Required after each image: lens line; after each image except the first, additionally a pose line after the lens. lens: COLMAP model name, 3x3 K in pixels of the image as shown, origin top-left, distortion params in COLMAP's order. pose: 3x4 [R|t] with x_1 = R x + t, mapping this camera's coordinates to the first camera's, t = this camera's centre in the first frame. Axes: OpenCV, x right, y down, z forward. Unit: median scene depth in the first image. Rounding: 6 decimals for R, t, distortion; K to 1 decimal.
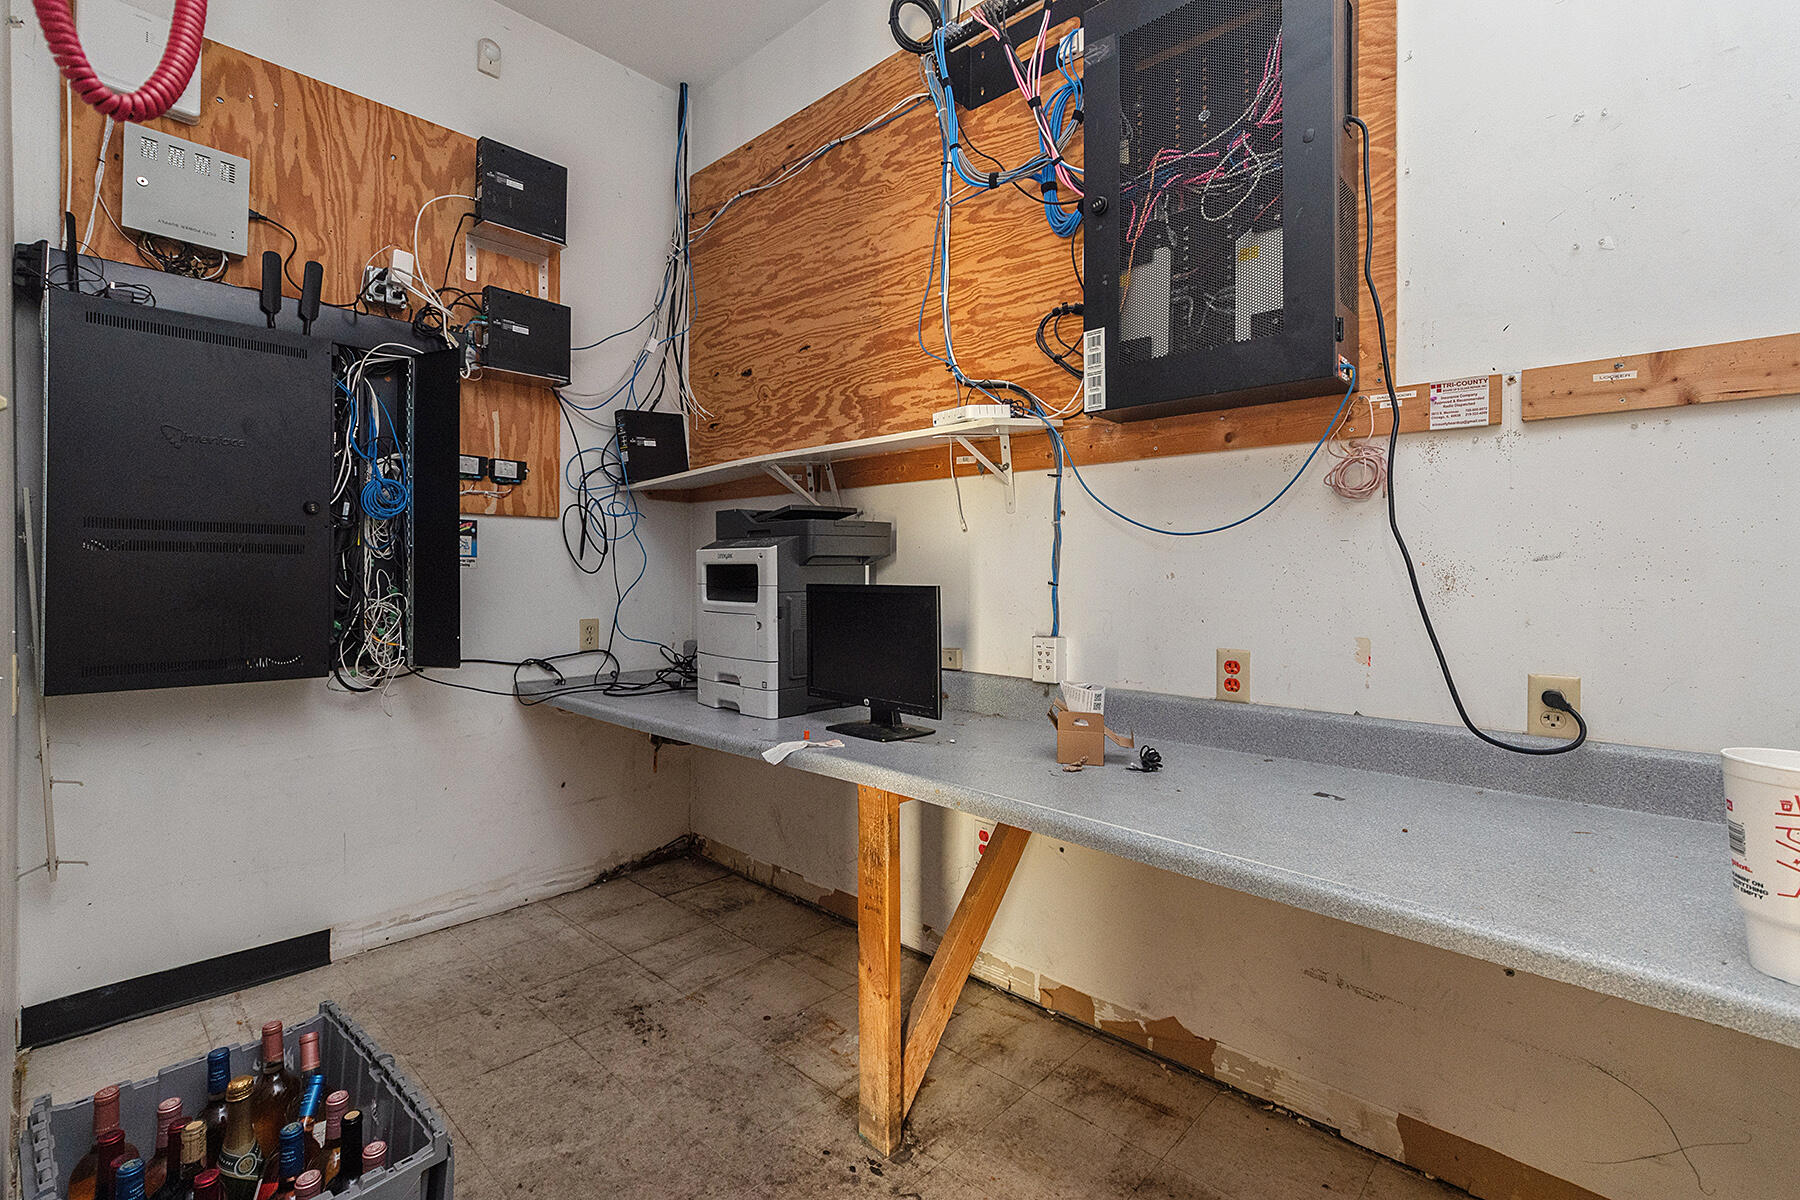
lens RADIAL K [[803.4, 0, 892.5], [0, 803.4, 603.3], [0, 0, 1]] dist [0.000811, 0.000015]
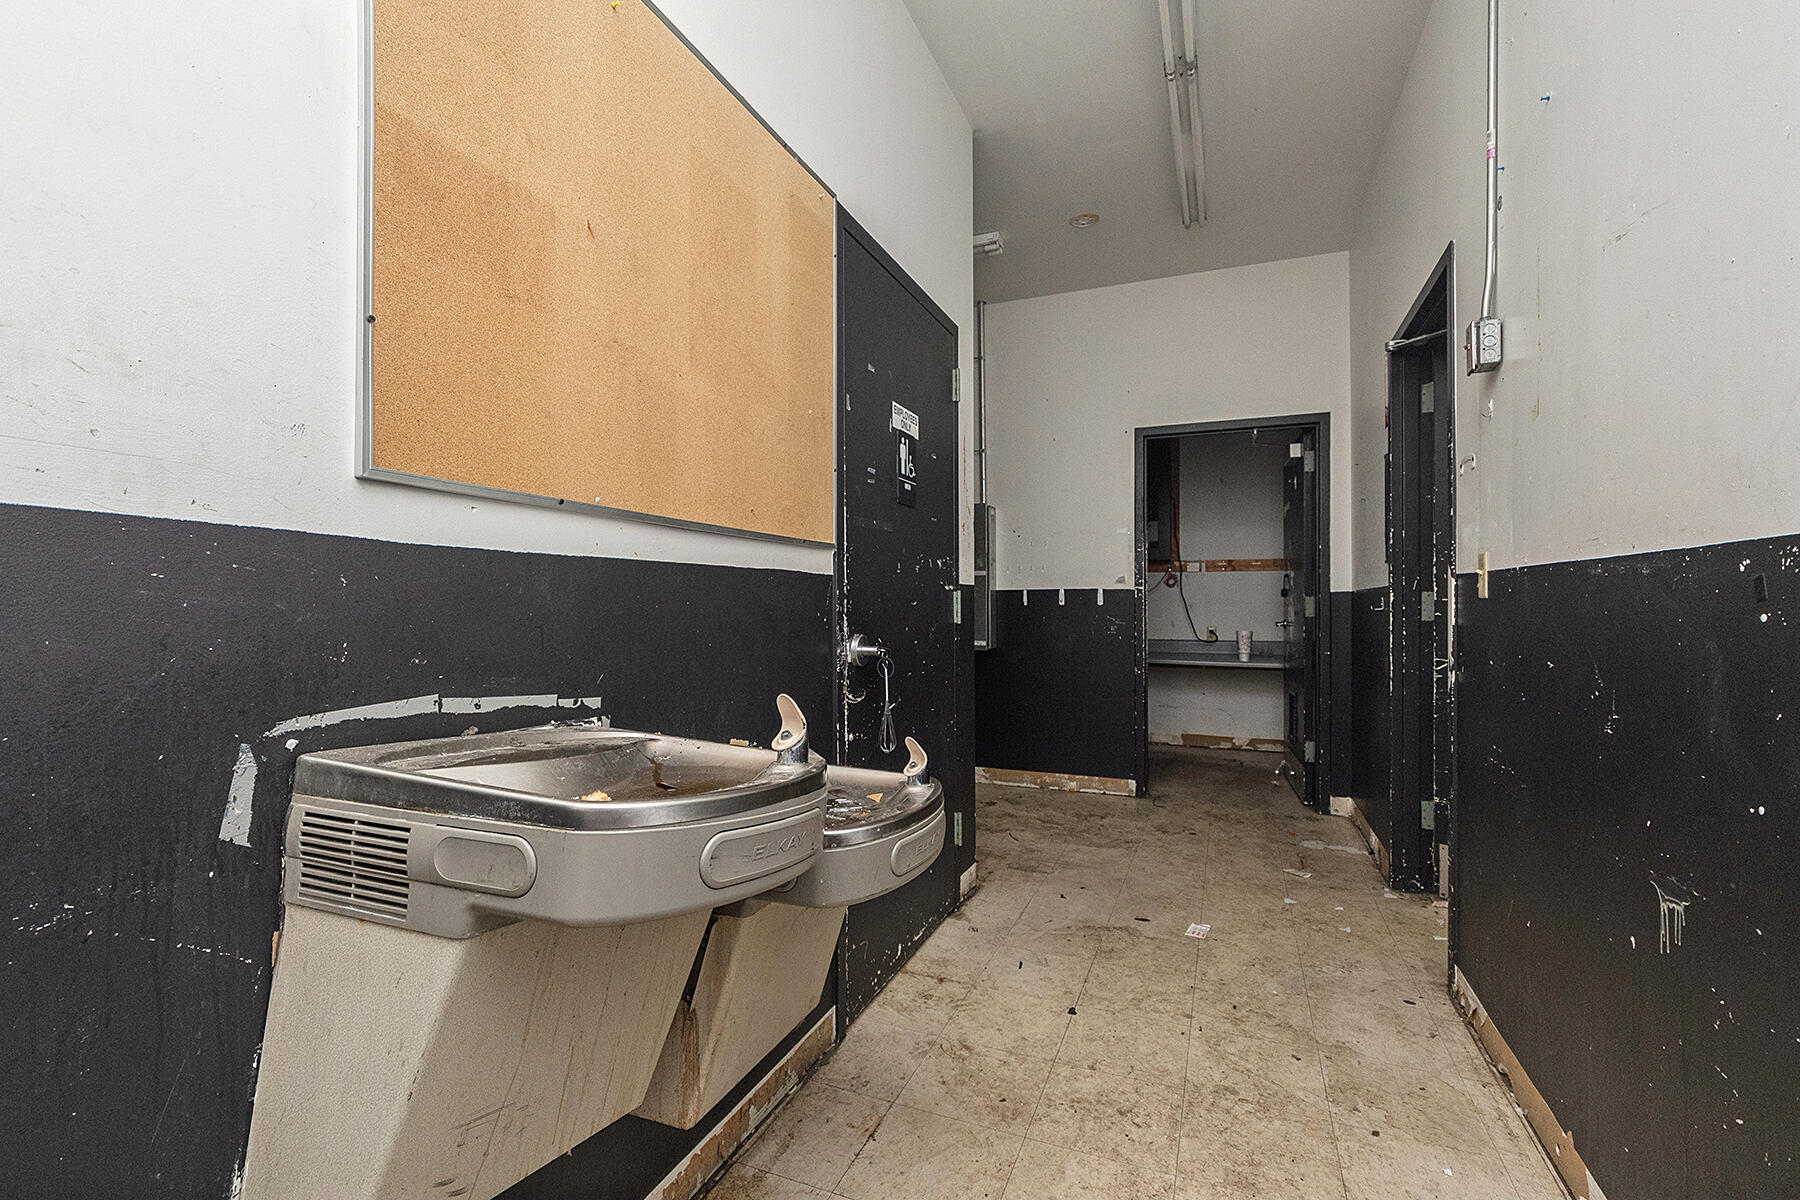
lens RADIAL K [[803.4, 0, 892.5], [0, 803.4, 603.3], [0, 0, 1]] dist [0.000811, 0.000015]
pose [[0.933650, 0.001932, 0.358182, -2.396839], [0.001975, 0.999942, -0.010541, -0.002930], [-0.358181, 0.010549, 0.933592, -2.500696]]
